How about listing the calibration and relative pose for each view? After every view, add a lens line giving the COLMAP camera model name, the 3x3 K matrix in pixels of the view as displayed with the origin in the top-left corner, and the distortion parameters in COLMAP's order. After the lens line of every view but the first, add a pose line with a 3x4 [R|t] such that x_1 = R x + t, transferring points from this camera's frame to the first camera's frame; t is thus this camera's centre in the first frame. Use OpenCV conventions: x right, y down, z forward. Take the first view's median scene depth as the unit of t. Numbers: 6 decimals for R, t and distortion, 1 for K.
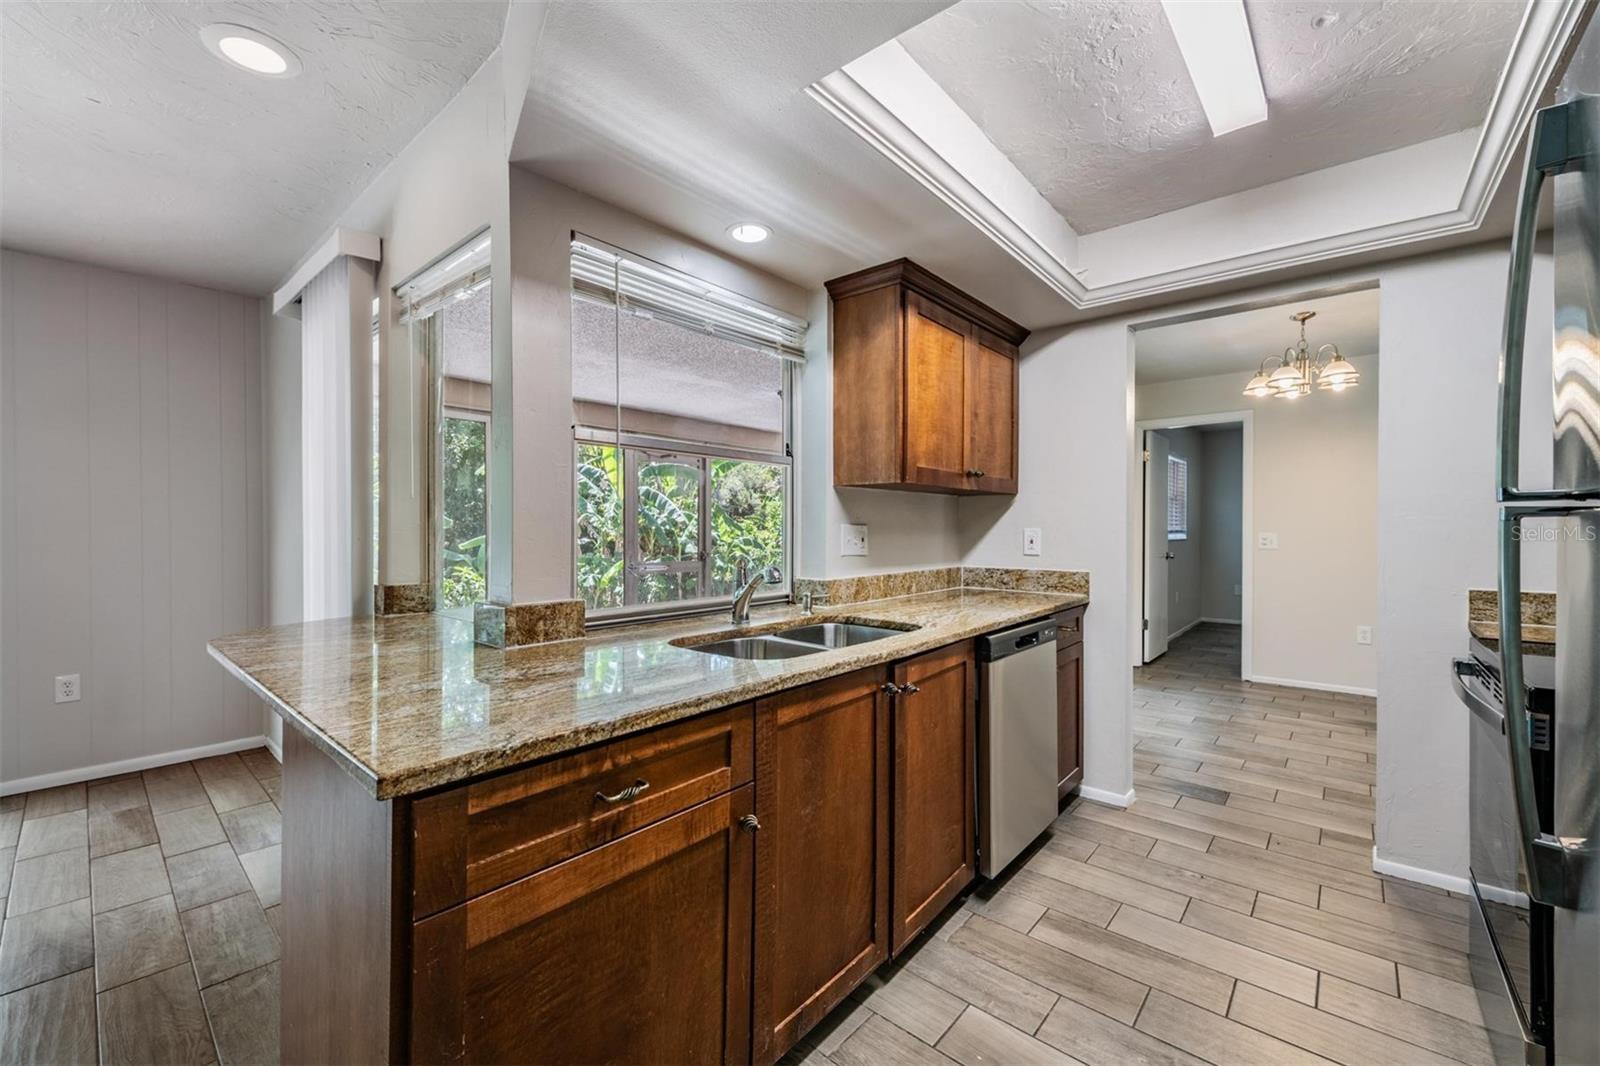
lens RADIAL K [[633.8, 0, 800.5], [0, 633.8, 534.5], [0, 0, 1]] dist [-0.004674, -0.002782]
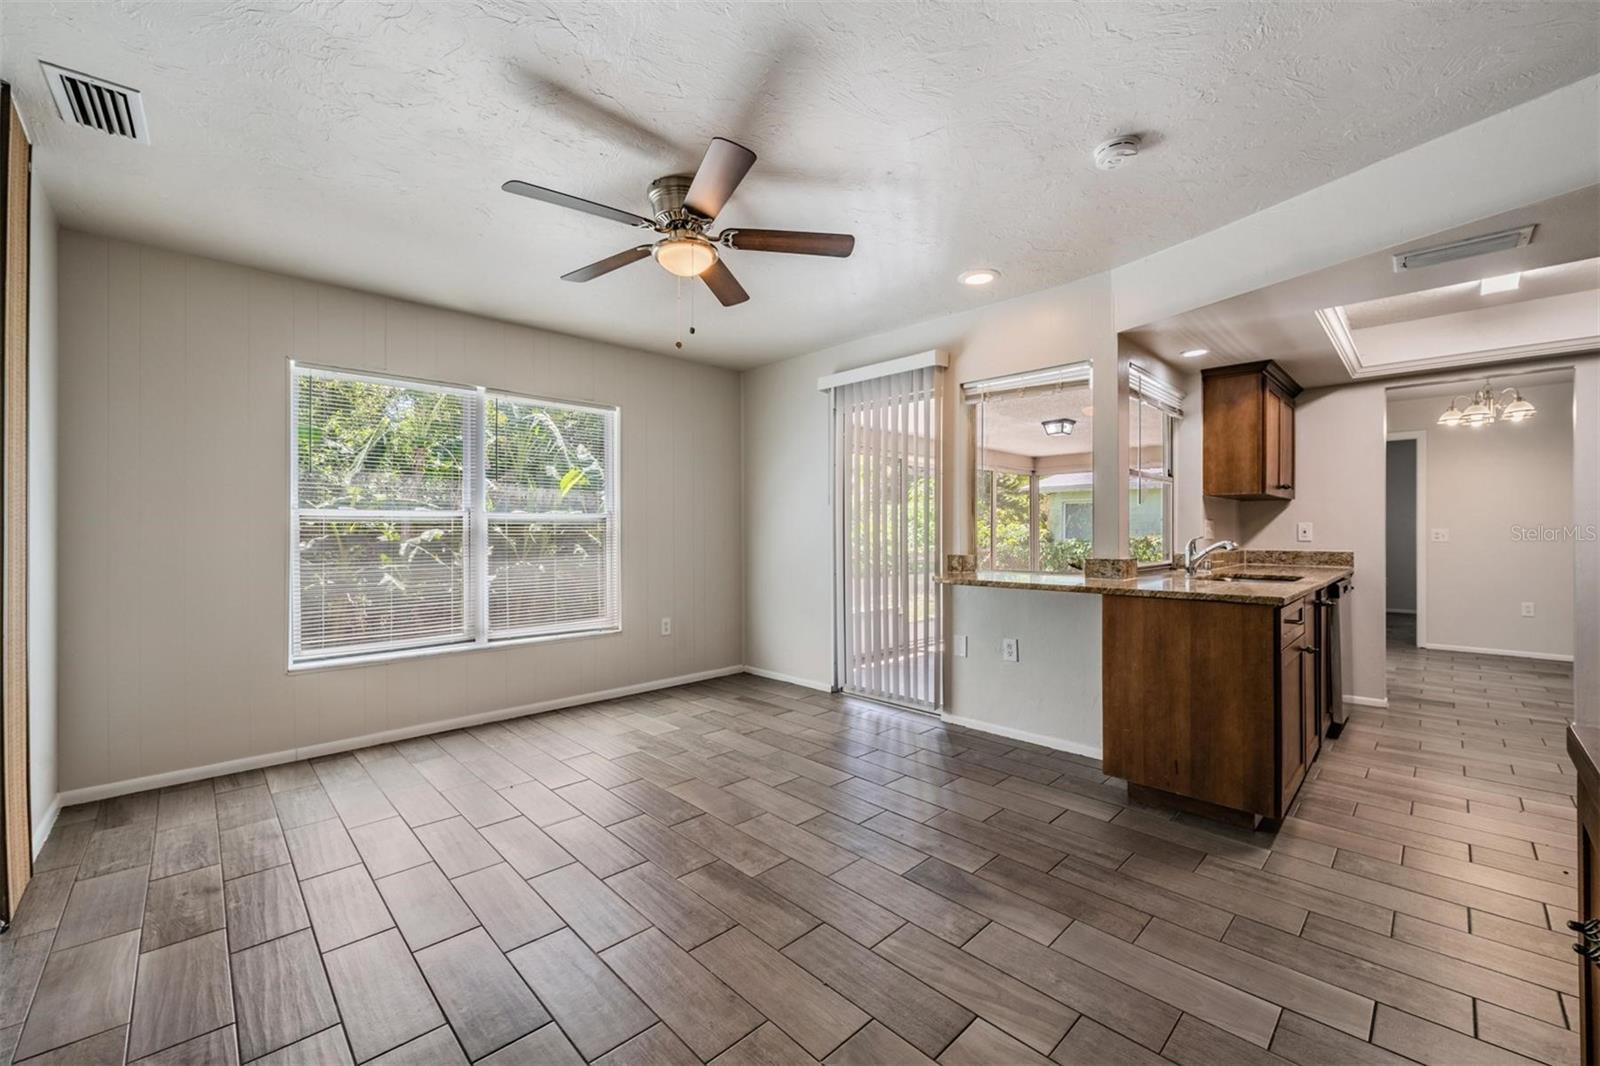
lens RADIAL K [[633.8, 0, 803.1], [0, 633.8, 532.2], [0, 0, 1]] dist [-0.004674, -0.002782]
pose [[0.996798, -0.003912, -0.079861, -0.750476], [0.003029, 0.999933, -0.011181, 0.027680], [0.079900, 0.010903, 0.996743, -0.609274]]
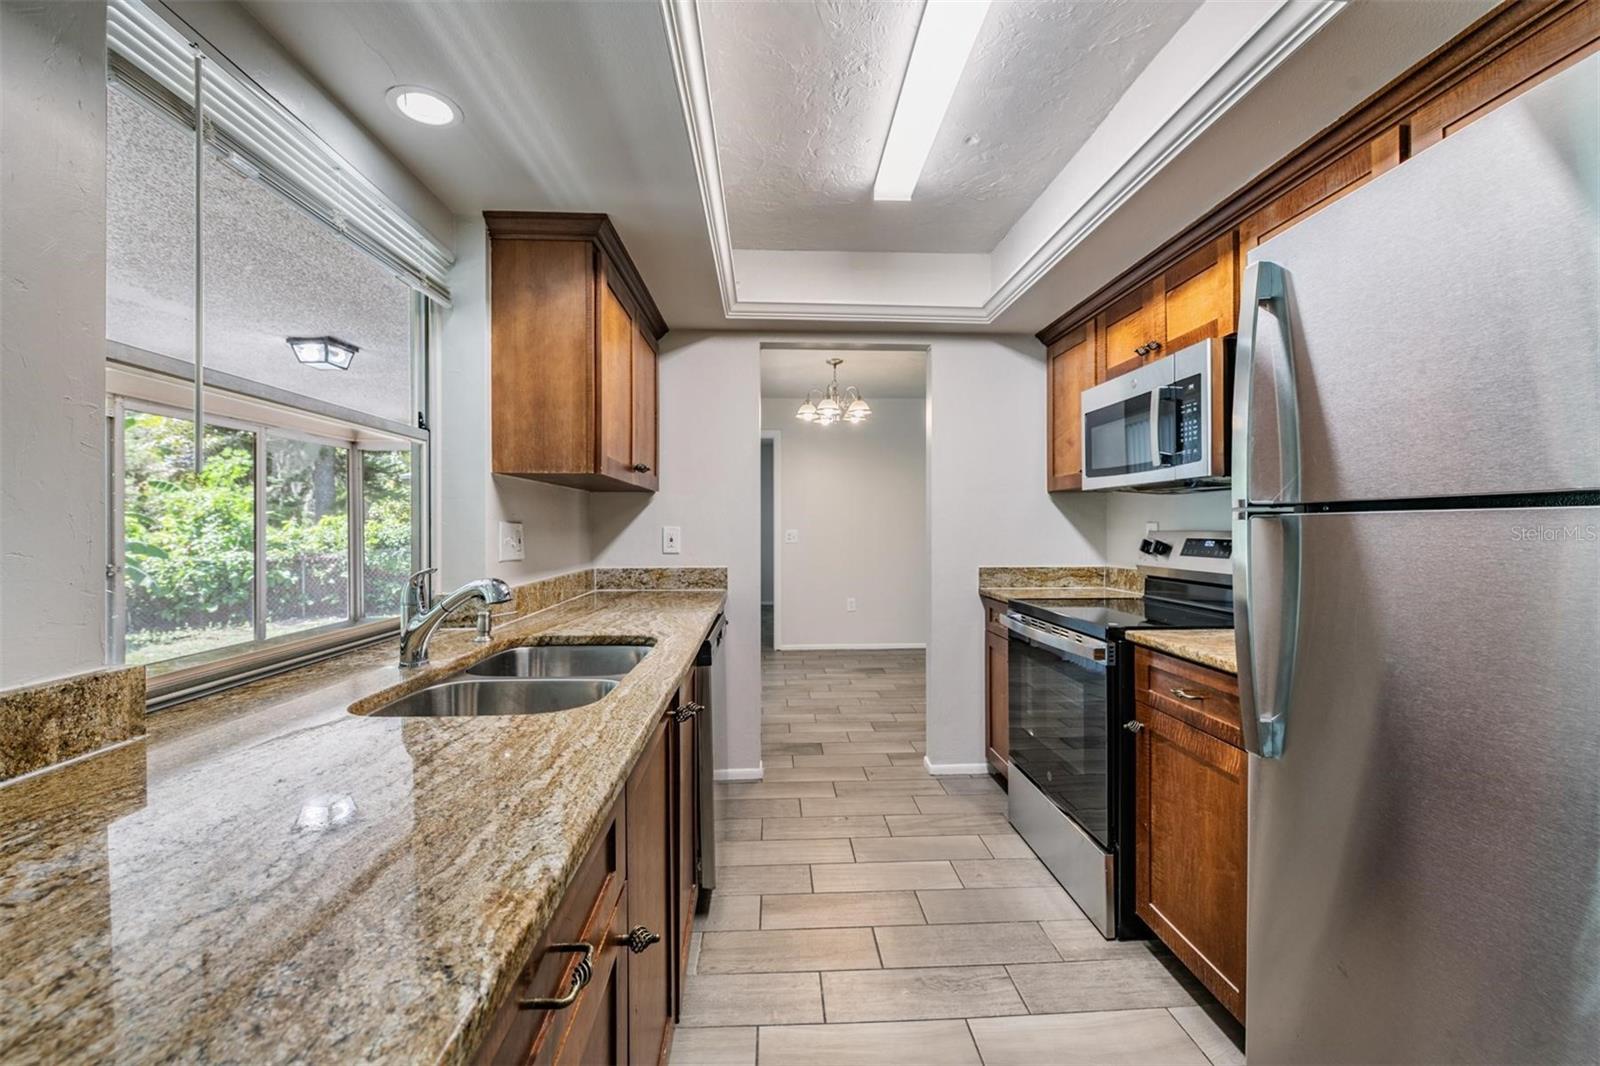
lens RADIAL K [[633.8, 0, 804.6], [0, 633.8, 531.2], [0, 0, 1]] dist [-0.004674, -0.002782]
pose [[0.720857, -0.009933, 0.693012, -0.193481], [0.012330, 0.999923, 0.001507, -0.001196], [-0.692974, 0.007458, 0.720924, 0.151089]]
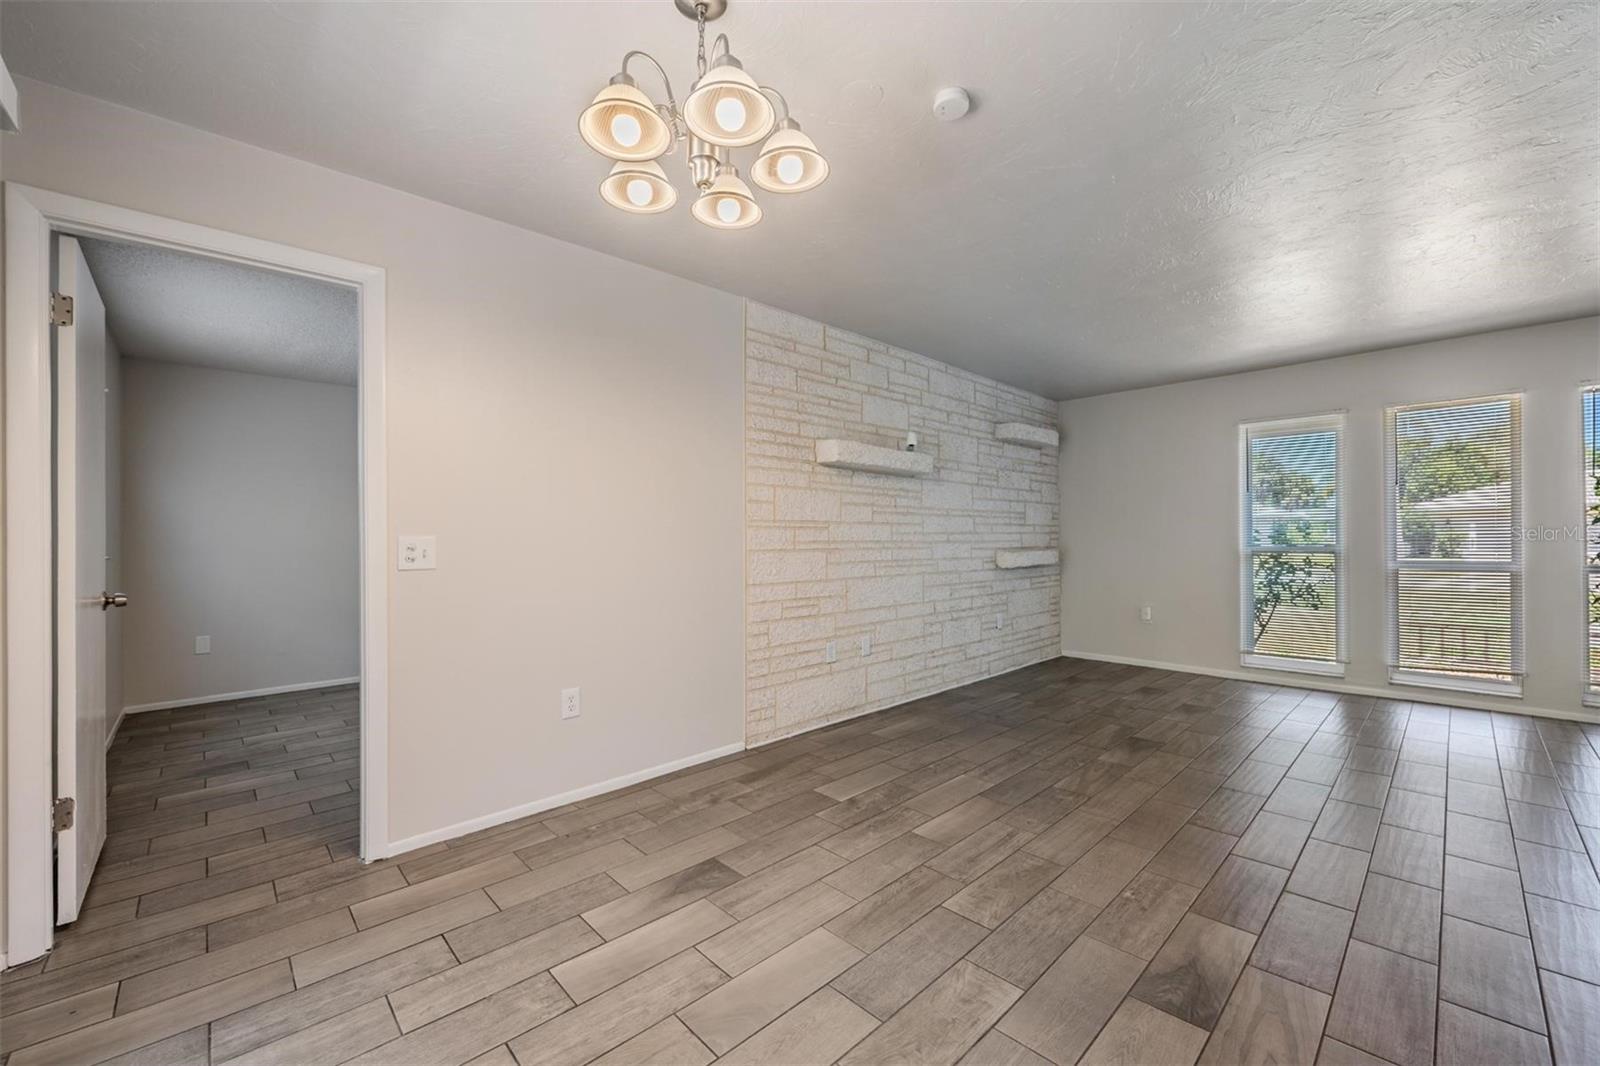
lens RADIAL K [[633.8, 0, 804.0], [0, 633.8, 532.4], [0, 0, 1]] dist [-0.004674, -0.002782]
pose [[0.085250, 0.005243, 0.996346, 0.529829], [0.023154, 0.999706, -0.007242, 0.010771], [-0.996091, 0.023687, 0.085104, 1.217214]]
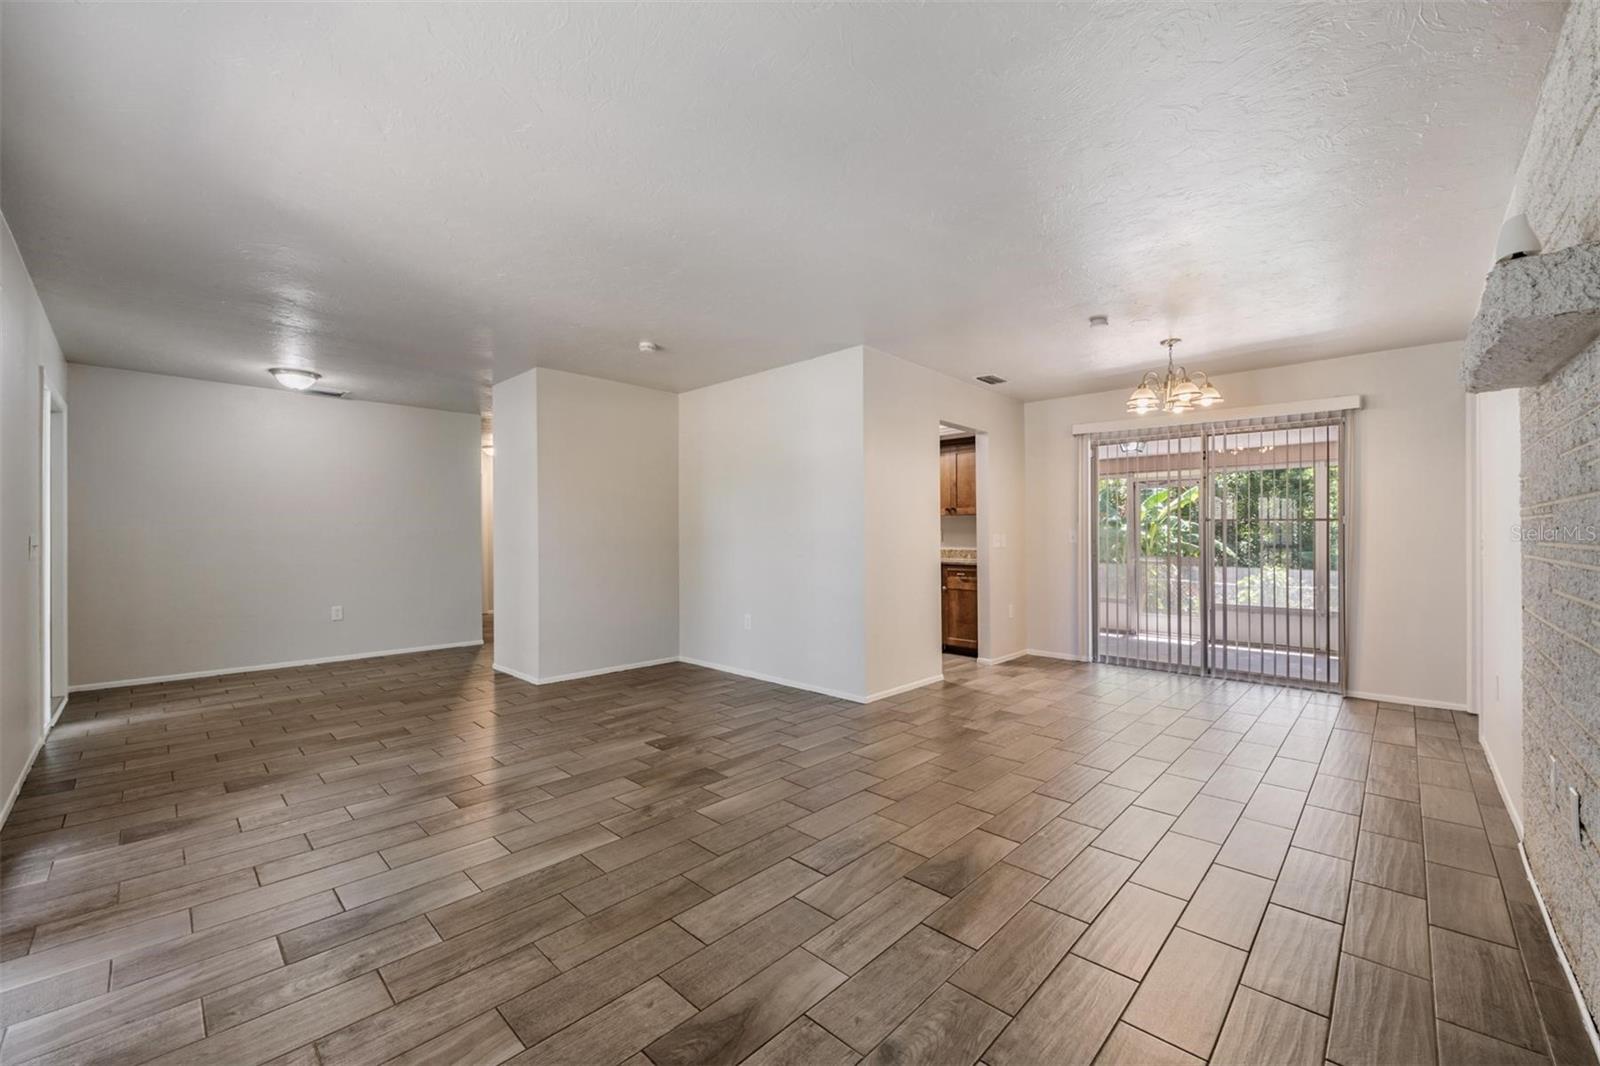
lens RADIAL K [[633.8, 0, 807.2], [0, 633.8, 511.9], [0, 0, 1]] dist [-0.004674, -0.002782]
pose [[-0.035637, -0.044903, -0.998355, 2.689011], [-0.017372, 0.998867, -0.044306, 0.033488], [0.999214, 0.015765, -0.036377, 0.506229]]
